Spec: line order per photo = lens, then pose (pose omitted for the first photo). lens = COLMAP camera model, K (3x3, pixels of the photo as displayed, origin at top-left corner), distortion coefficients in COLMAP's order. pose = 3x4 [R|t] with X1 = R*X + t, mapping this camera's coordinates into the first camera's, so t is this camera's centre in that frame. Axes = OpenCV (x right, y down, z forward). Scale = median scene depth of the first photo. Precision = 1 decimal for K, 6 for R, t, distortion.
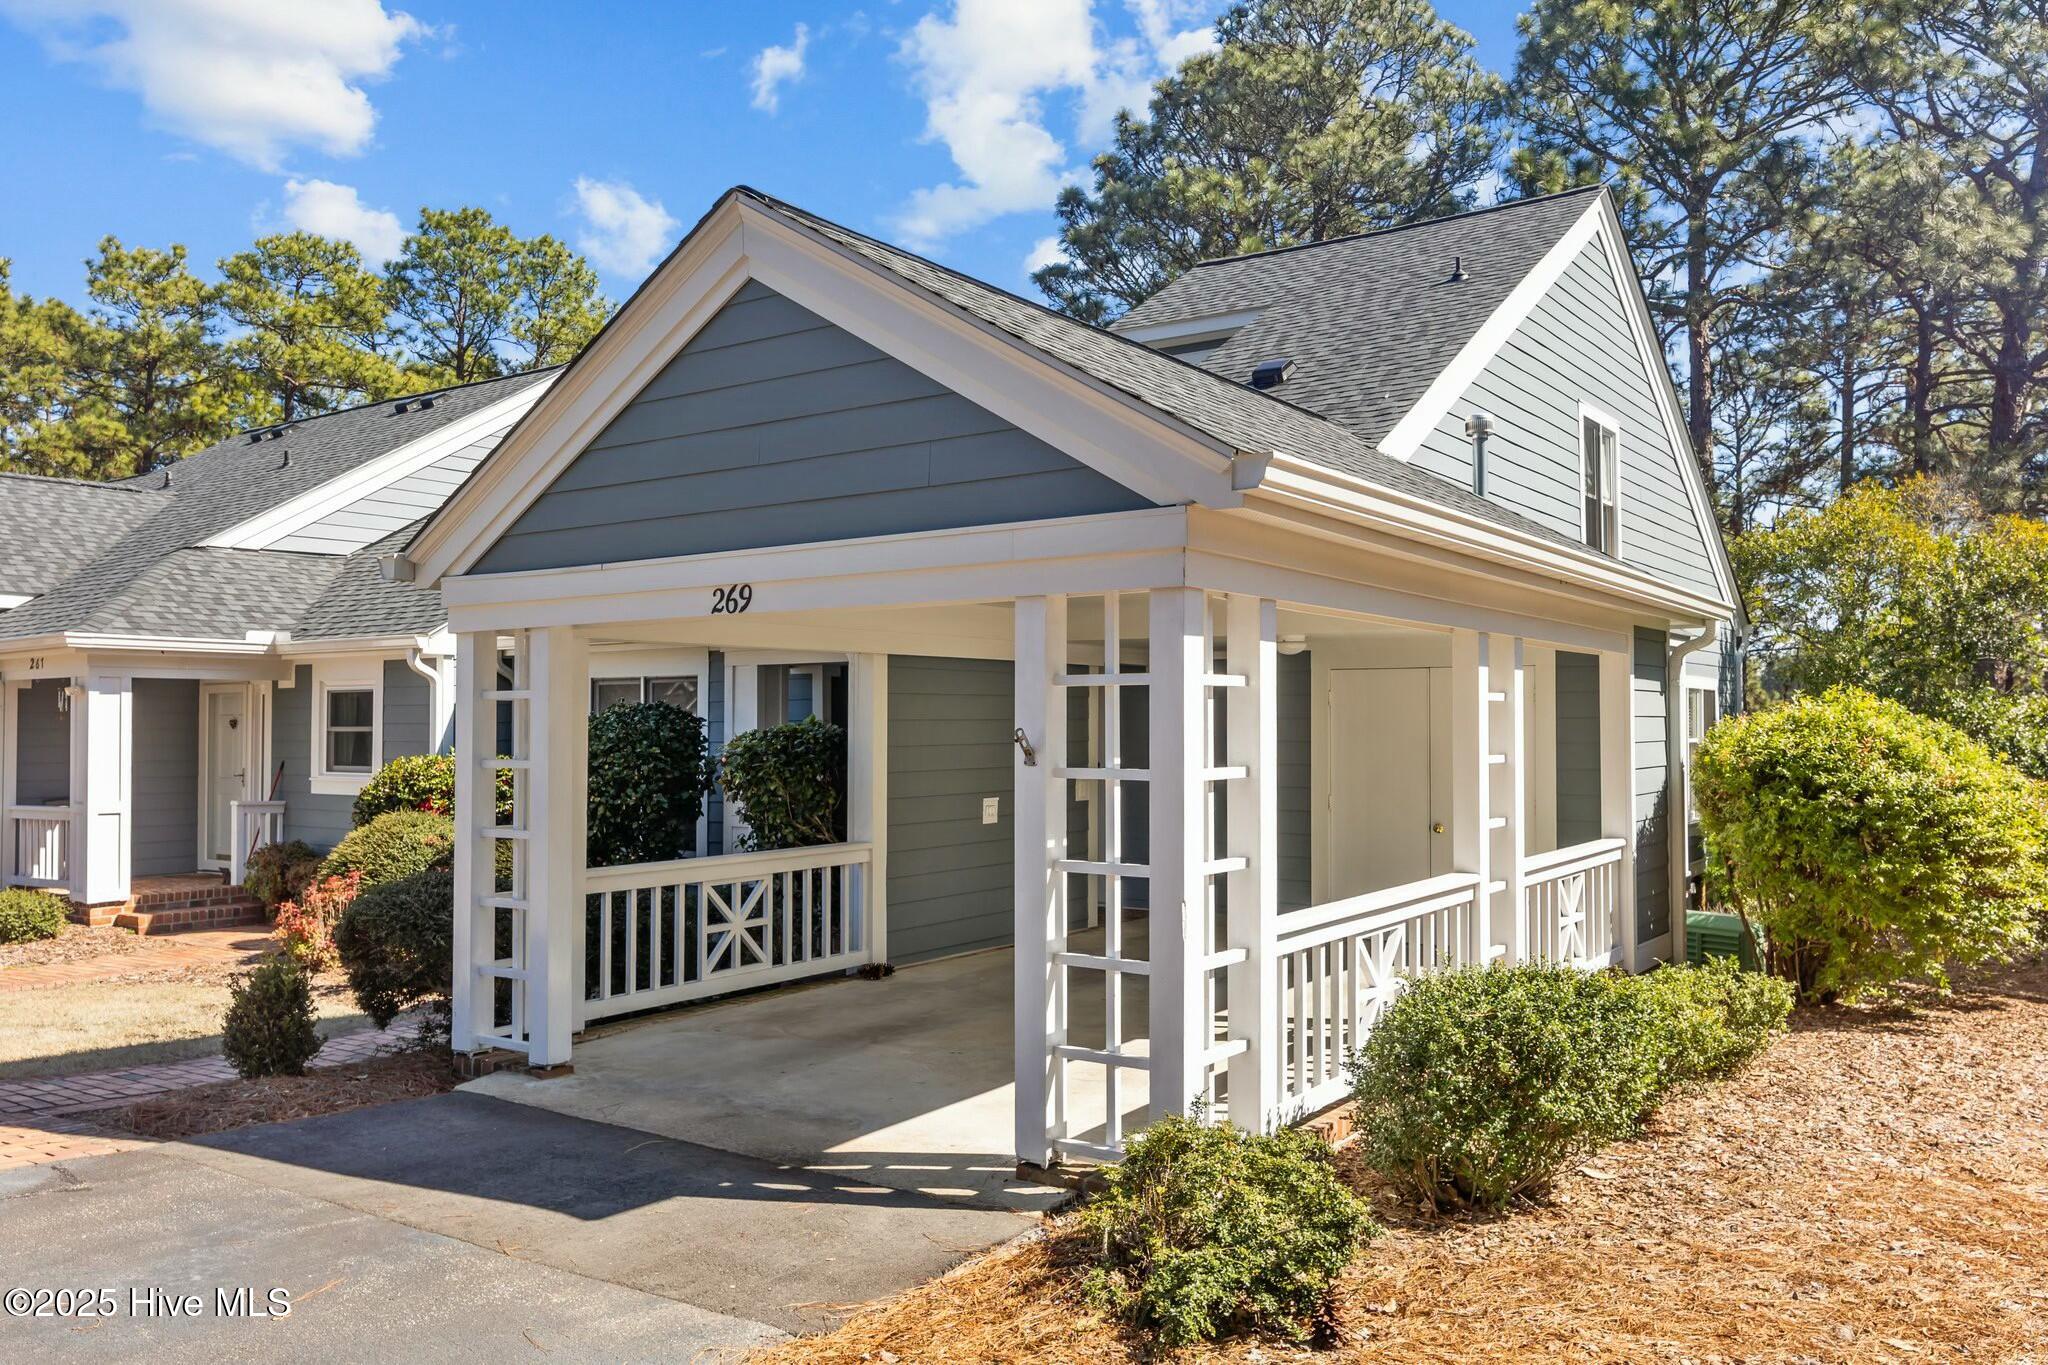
lens RADIAL K [[1560.5, 0, 1025.1], [0, 1560.5, 688.0], [0, 0, 1]] dist [-0.004812, -0.002733]
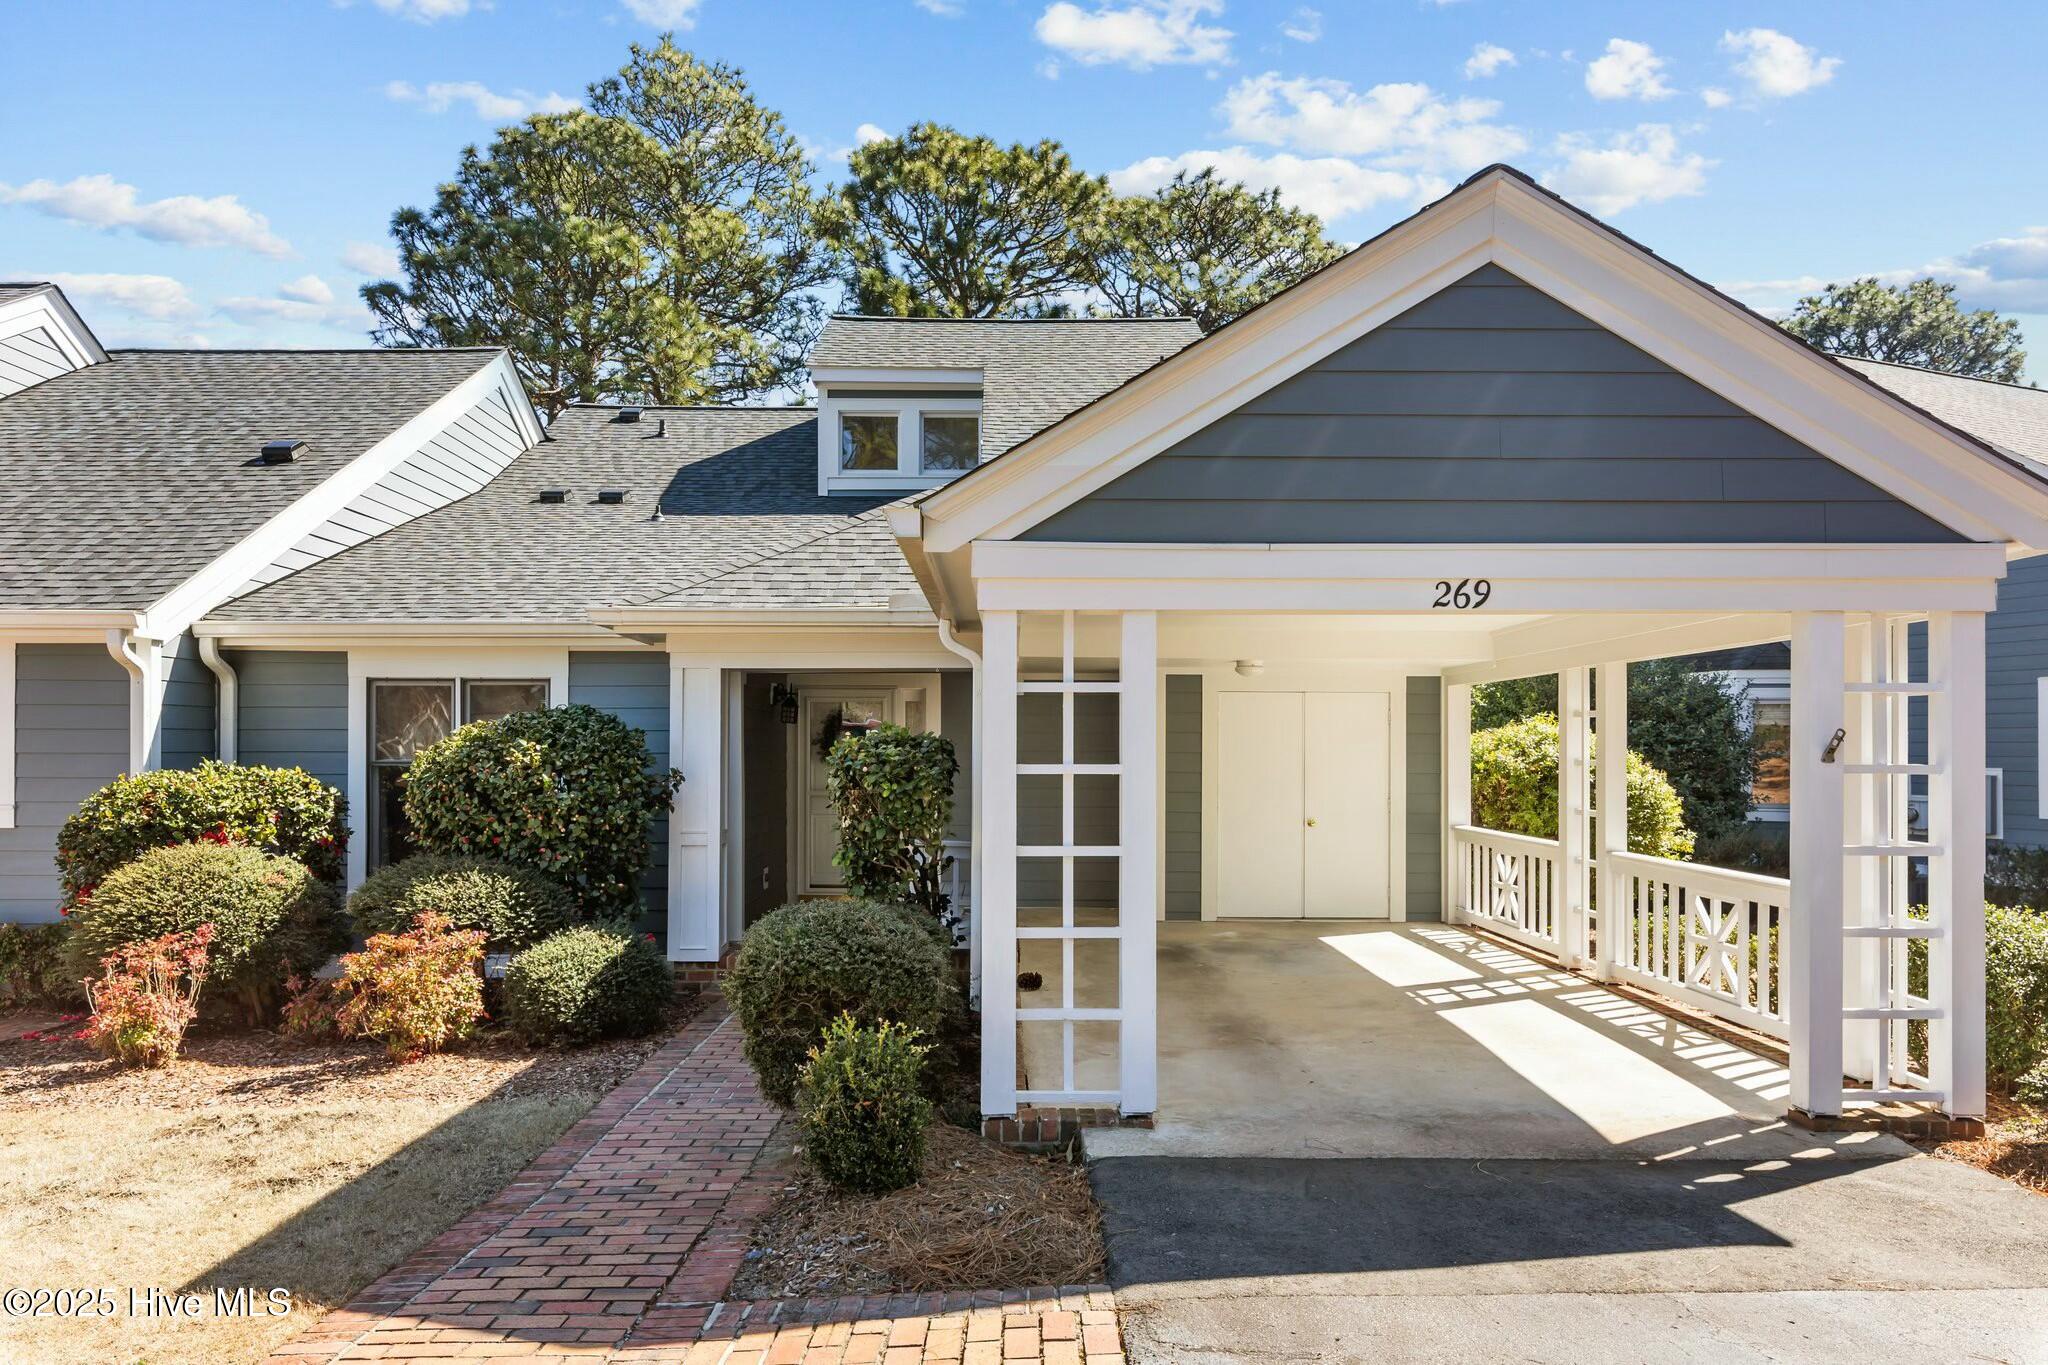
lens RADIAL K [[1306.5, 0, 1025.5], [0, 1306.5, 746.7], [0, 0, 1]] dist [0.000255, -0.000643]
pose [[0.809940, 0.005444, 0.586488, -0.852058], [-0.018042, 0.999715, 0.015636, 0.028767], [-0.586235, -0.023246, 0.809807, 0.488110]]
